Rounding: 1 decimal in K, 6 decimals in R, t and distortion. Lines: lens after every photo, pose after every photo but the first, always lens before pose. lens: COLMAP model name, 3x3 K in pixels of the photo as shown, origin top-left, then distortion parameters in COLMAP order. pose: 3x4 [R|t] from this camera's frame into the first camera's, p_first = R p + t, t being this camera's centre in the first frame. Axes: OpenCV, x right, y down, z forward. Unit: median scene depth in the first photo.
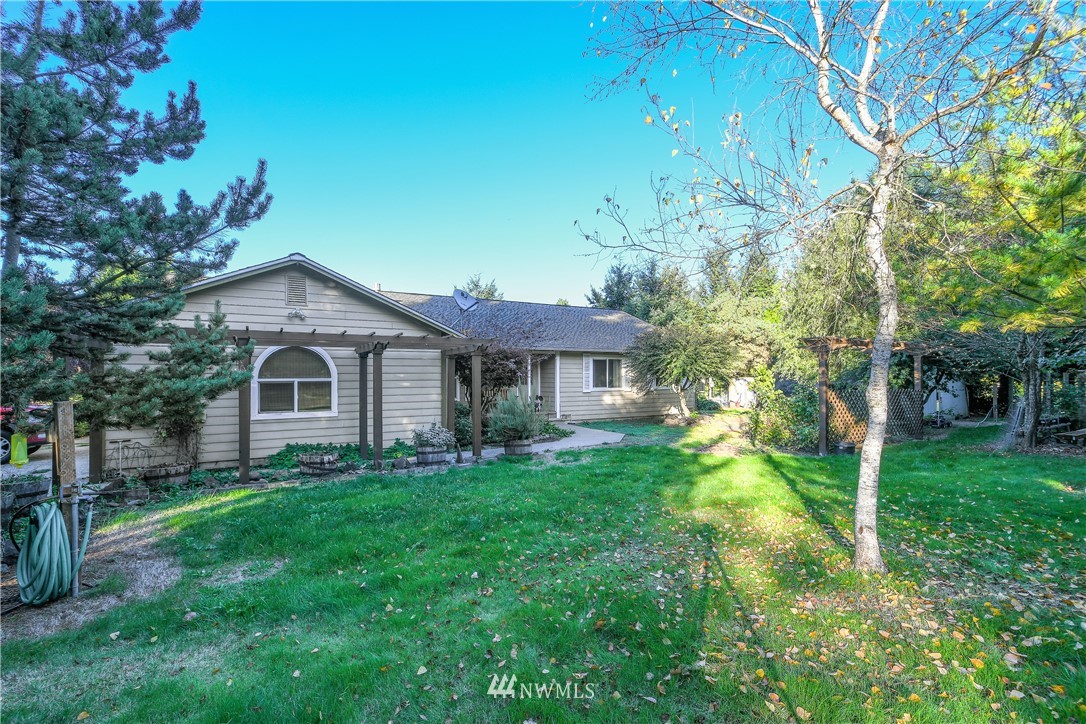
lens RADIAL K [[478.2, 0, 543.3], [0, 478.2, 364.9], [0, 0, 1]] dist [-0.000049, -0.000107]
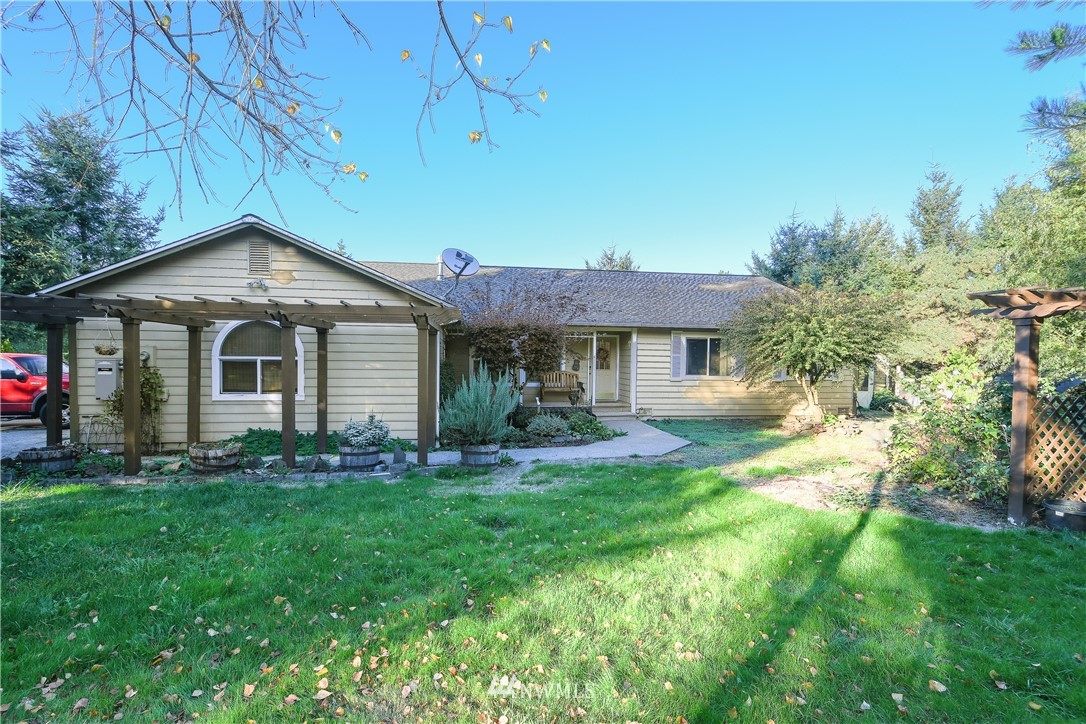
lens RADIAL K [[478.2, 0, 544.9], [0, 478.2, 367.3], [0, 0, 1]] dist [-0.000049, -0.000107]
pose [[0.930442, 0.022808, -0.365730, 0.272409], [-0.007526, 0.999040, 0.043157, 0.005217], [0.366363, -0.037403, 0.929720, 0.318492]]
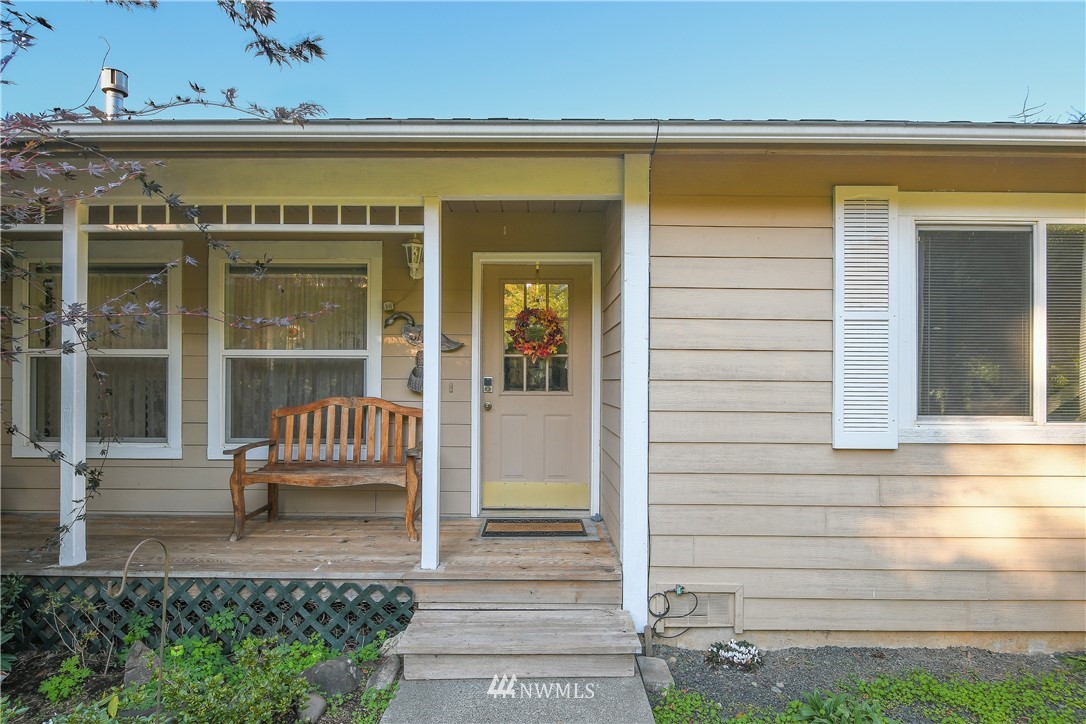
lens RADIAL K [[533.2, 0, 538.0], [0, 533.2, 357.0], [0, 0, 1]] dist [0.003907, 0.000204]
pose [[0.865220, 0.008293, -0.501324, 0.133307], [0.001822, 0.999805, 0.019683, 0.038606], [0.501390, -0.017943, 0.865035, 1.244005]]
